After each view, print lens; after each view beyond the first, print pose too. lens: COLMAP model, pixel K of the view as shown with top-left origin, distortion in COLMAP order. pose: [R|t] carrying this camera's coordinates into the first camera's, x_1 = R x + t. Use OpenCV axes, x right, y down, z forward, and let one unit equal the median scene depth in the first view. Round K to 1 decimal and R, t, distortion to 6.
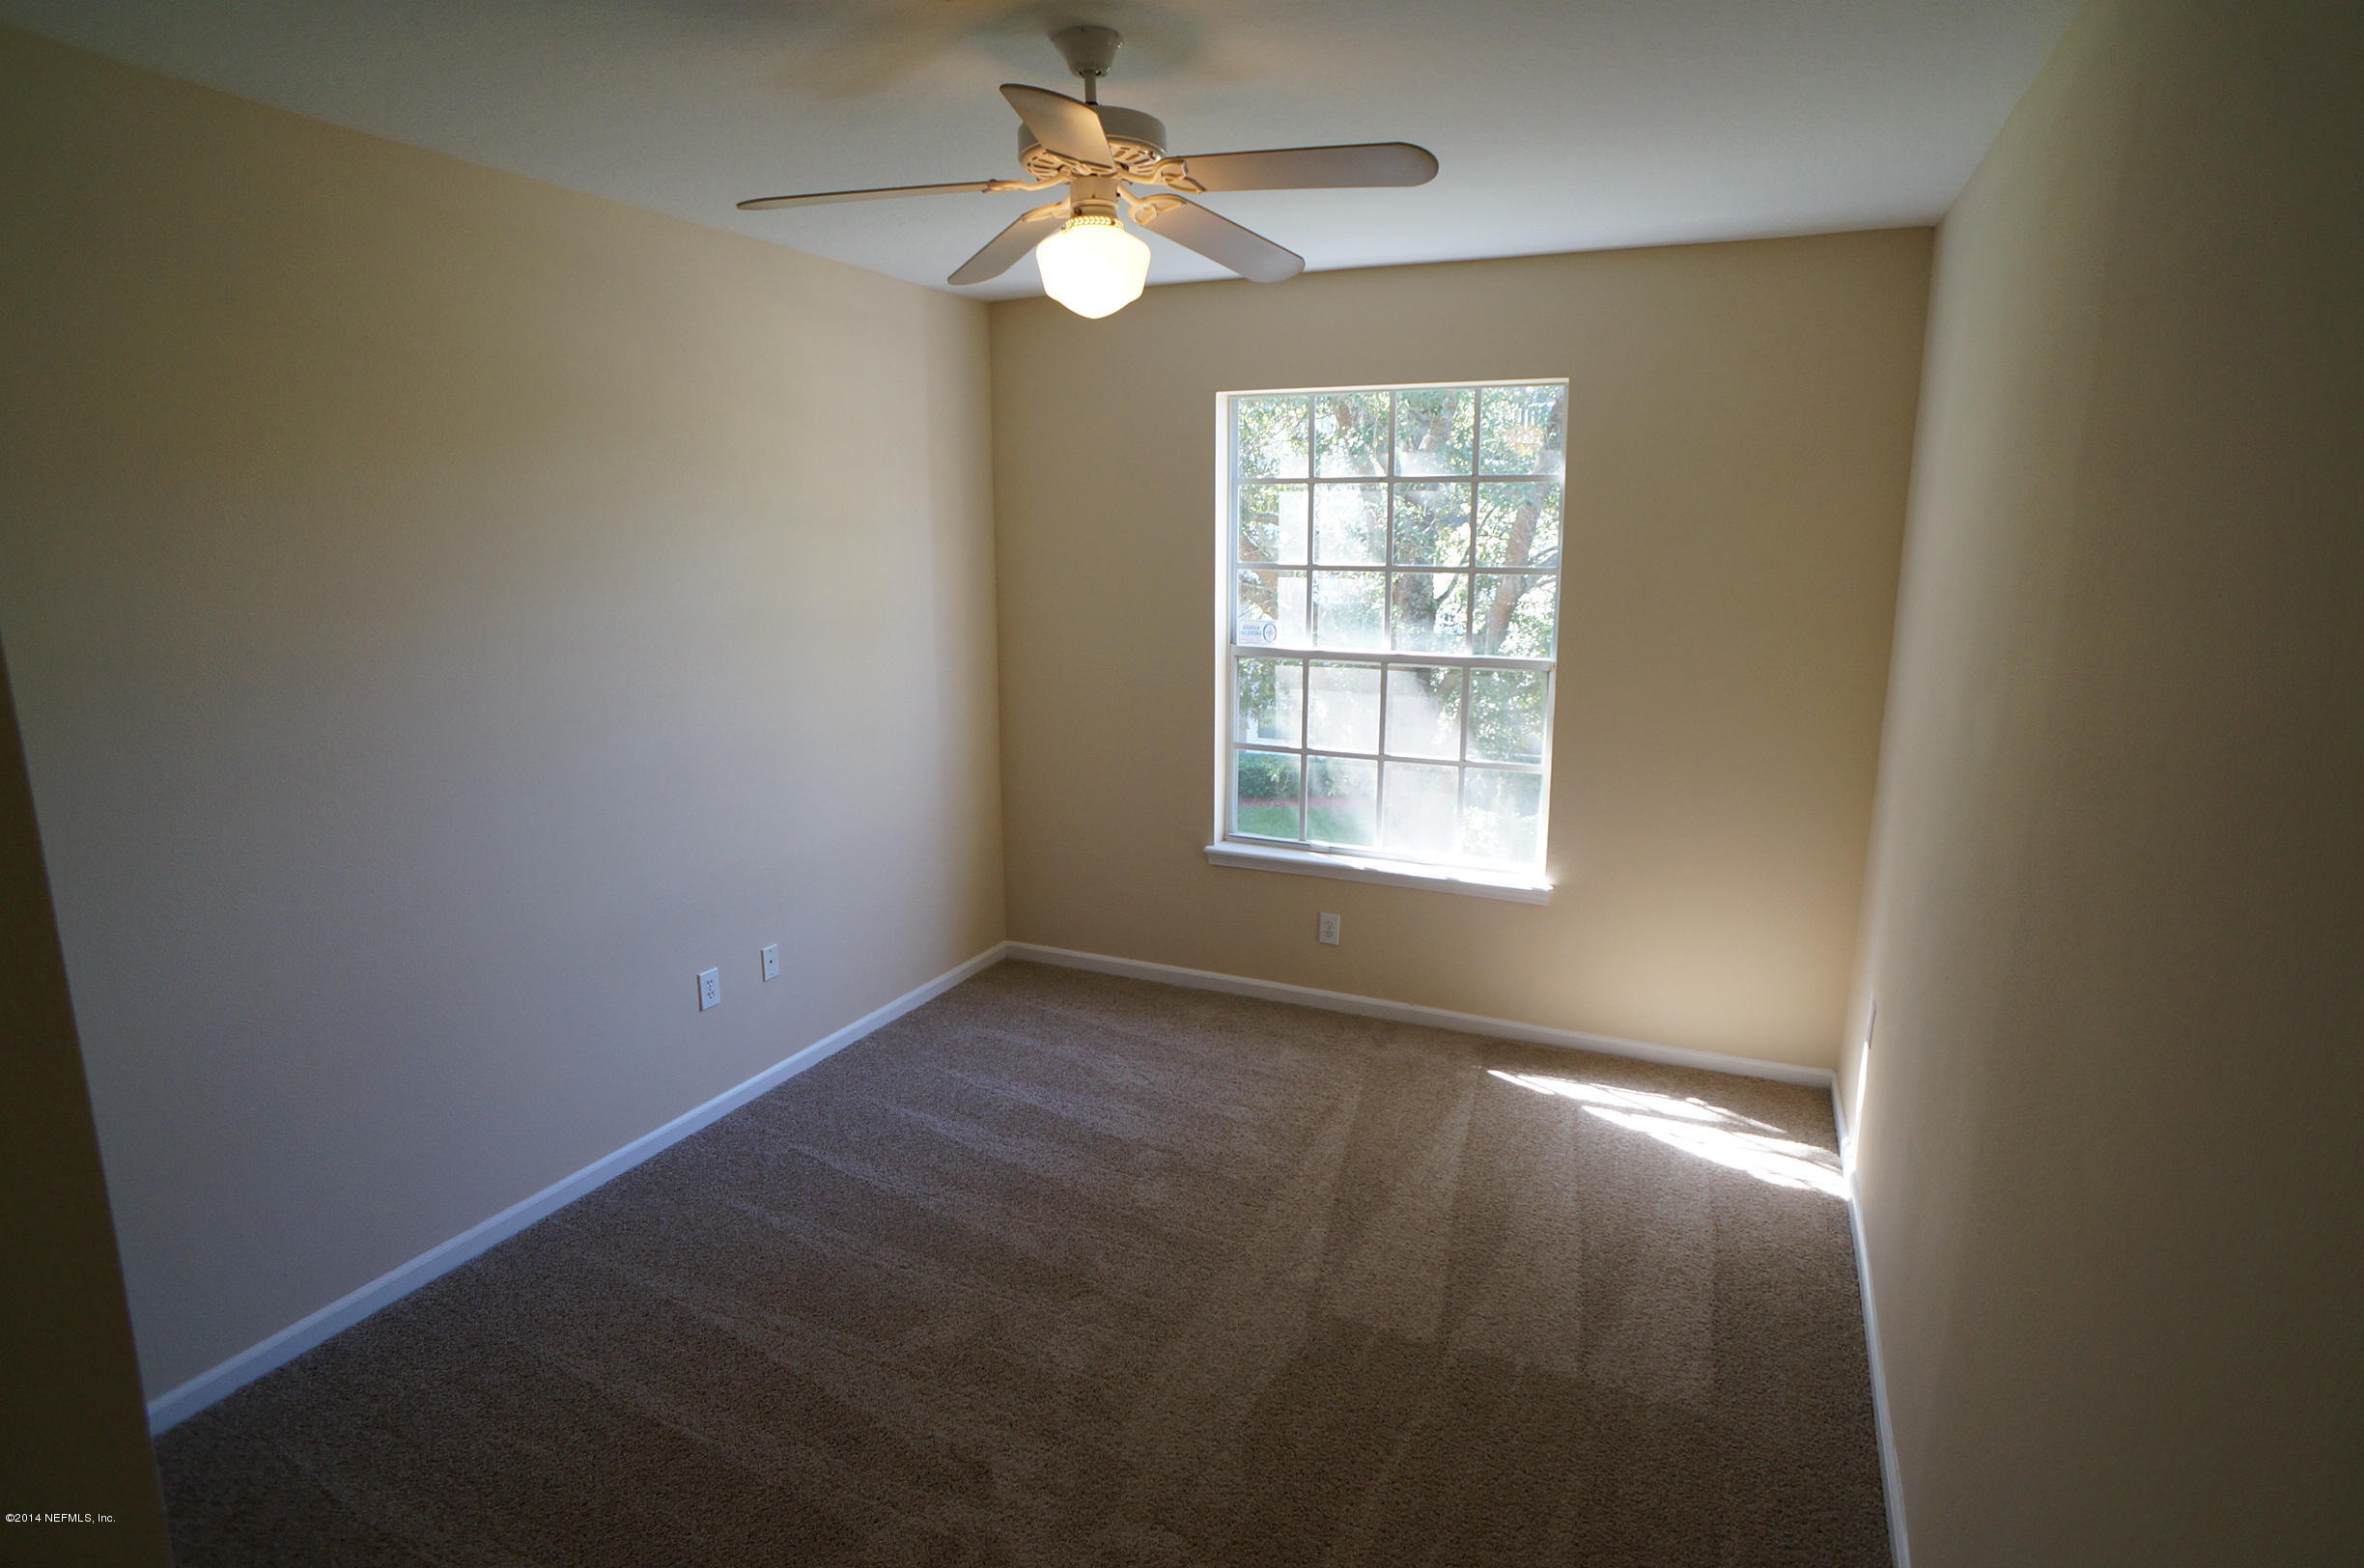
lens RADIAL K [[1244.1, 0, 1181.4], [0, 1244.1, 777.6], [0, 0, 1]] dist [-0.078370, 0.050601]
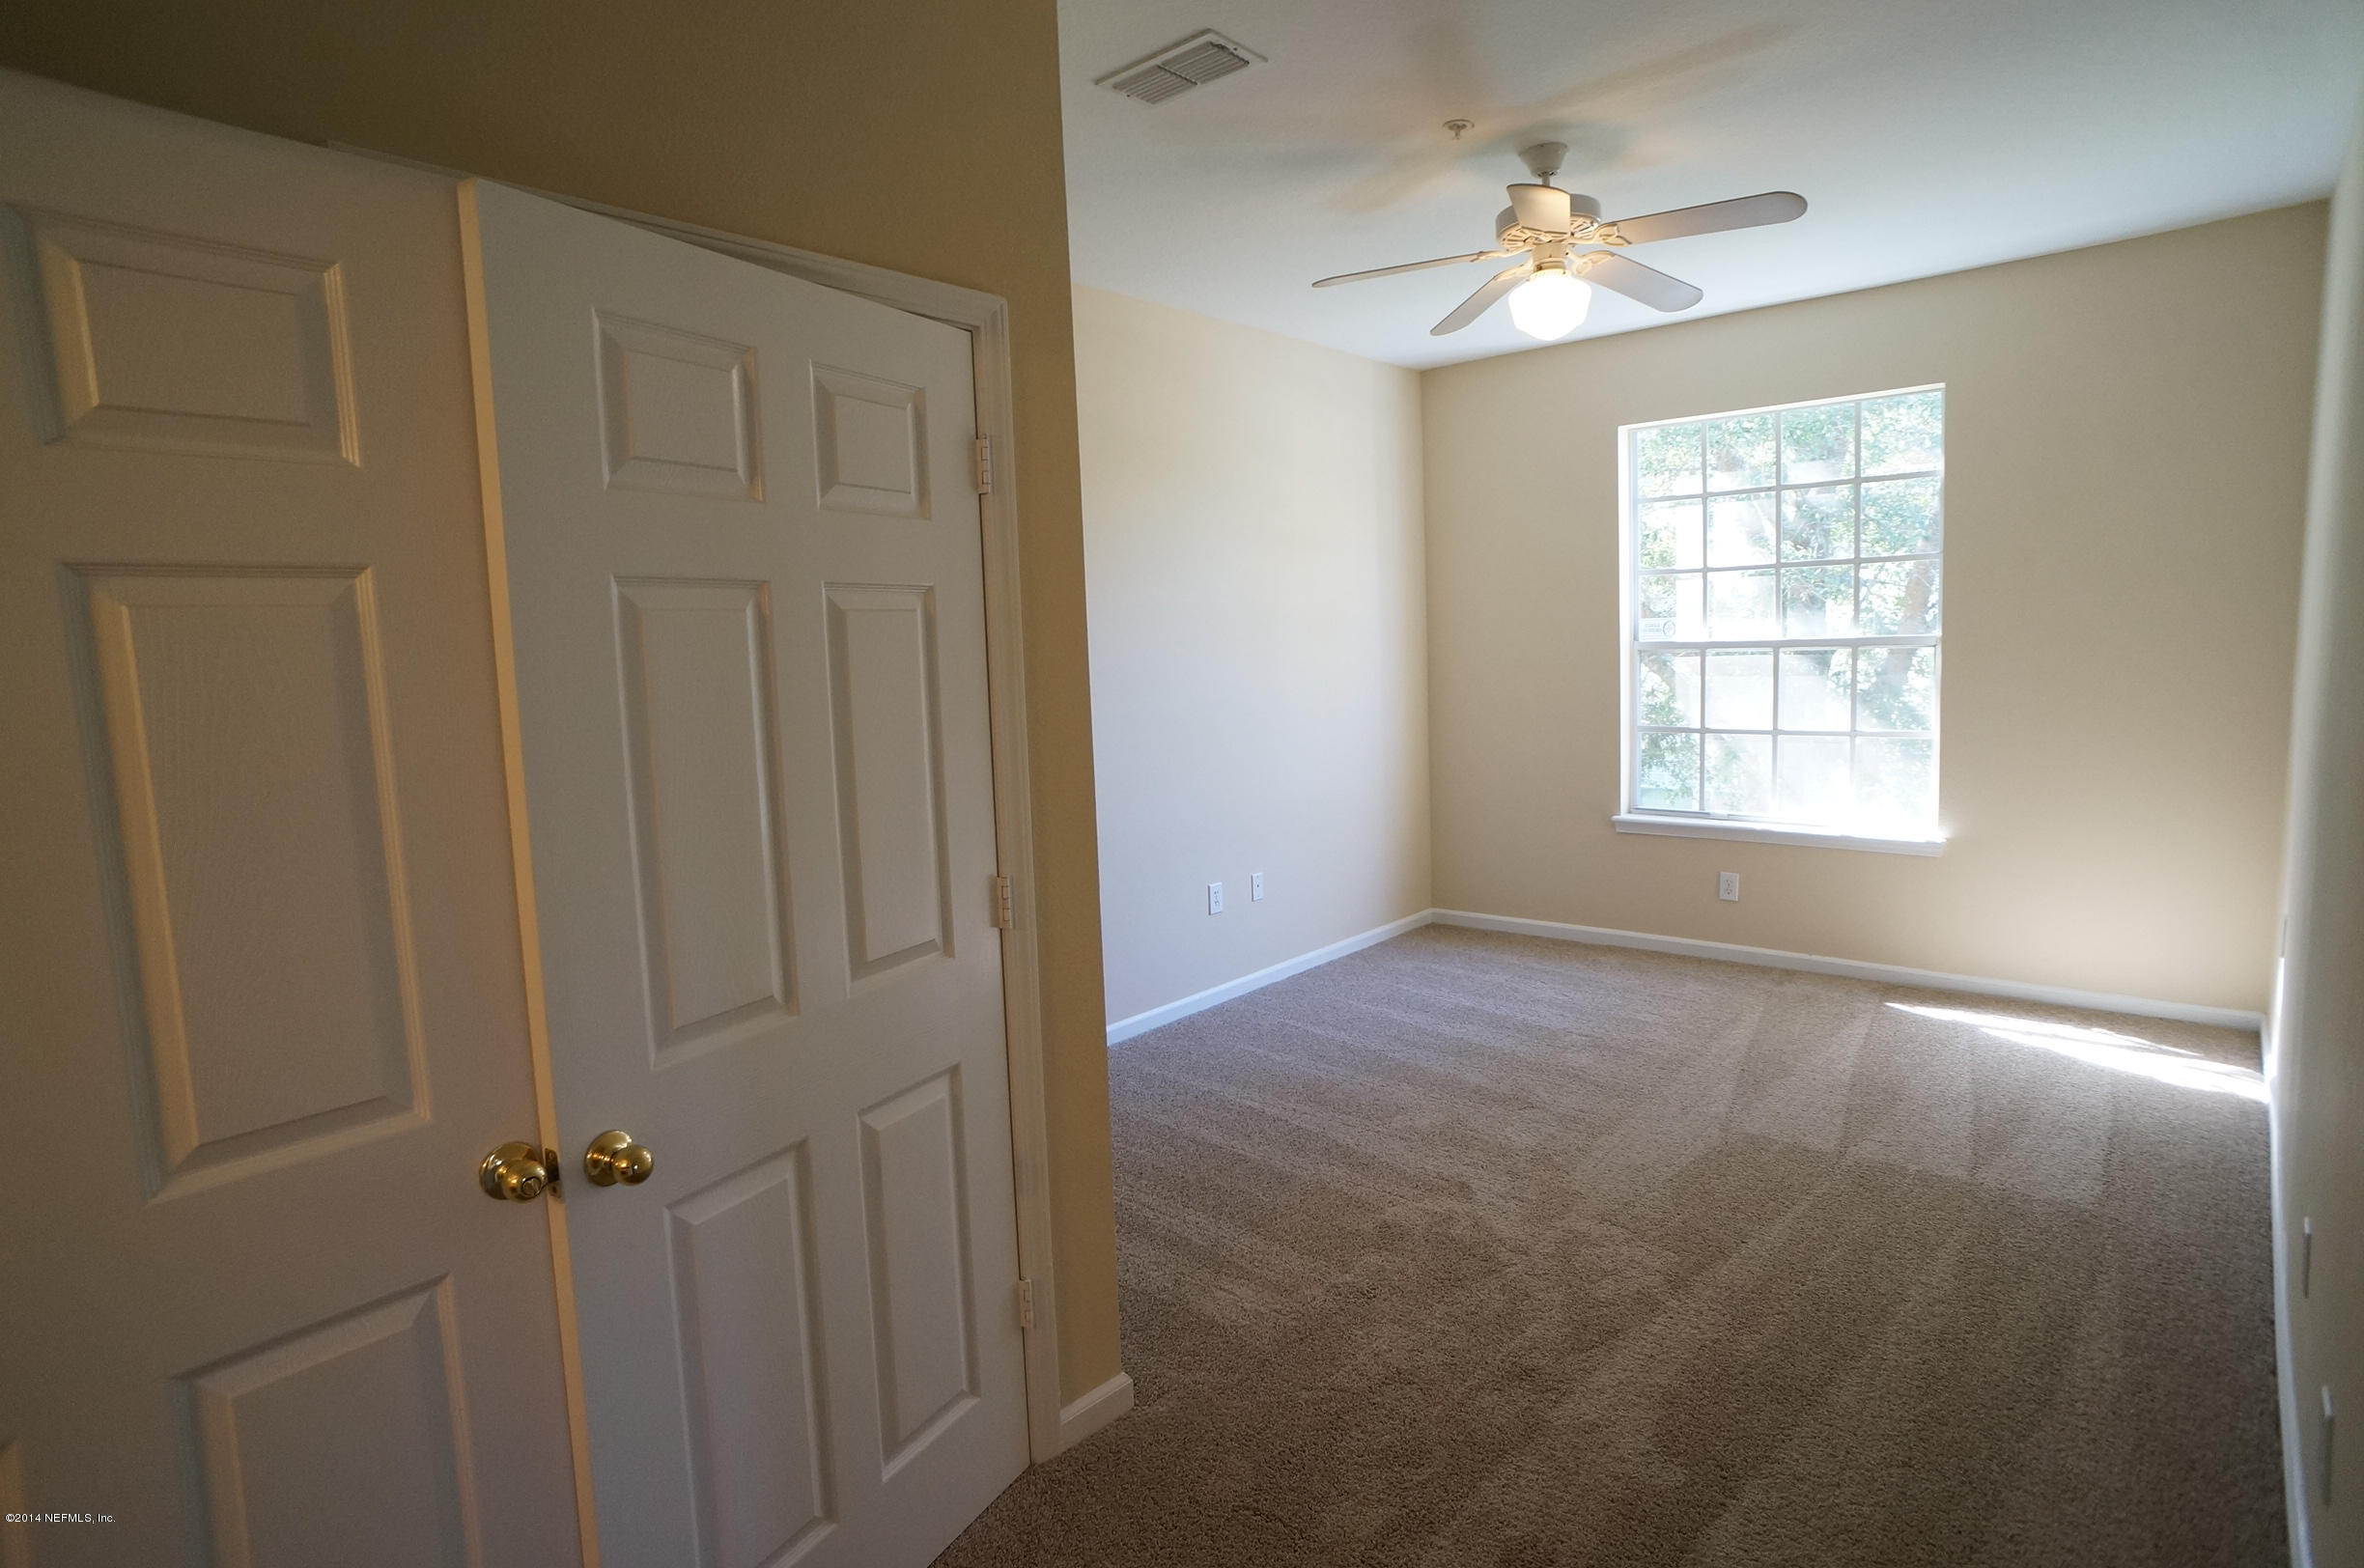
lens RADIAL K [[1244.1, 0, 1181.4], [0, 1244.1, 777.6], [0, 0, 1]] dist [-0.078370, 0.050601]
pose [[0.958077, -0.006611, -0.286433, -0.047744], [-0.017354, 0.996559, -0.081048, 0.158256], [0.285983, 0.082621, 0.954666, -0.271042]]
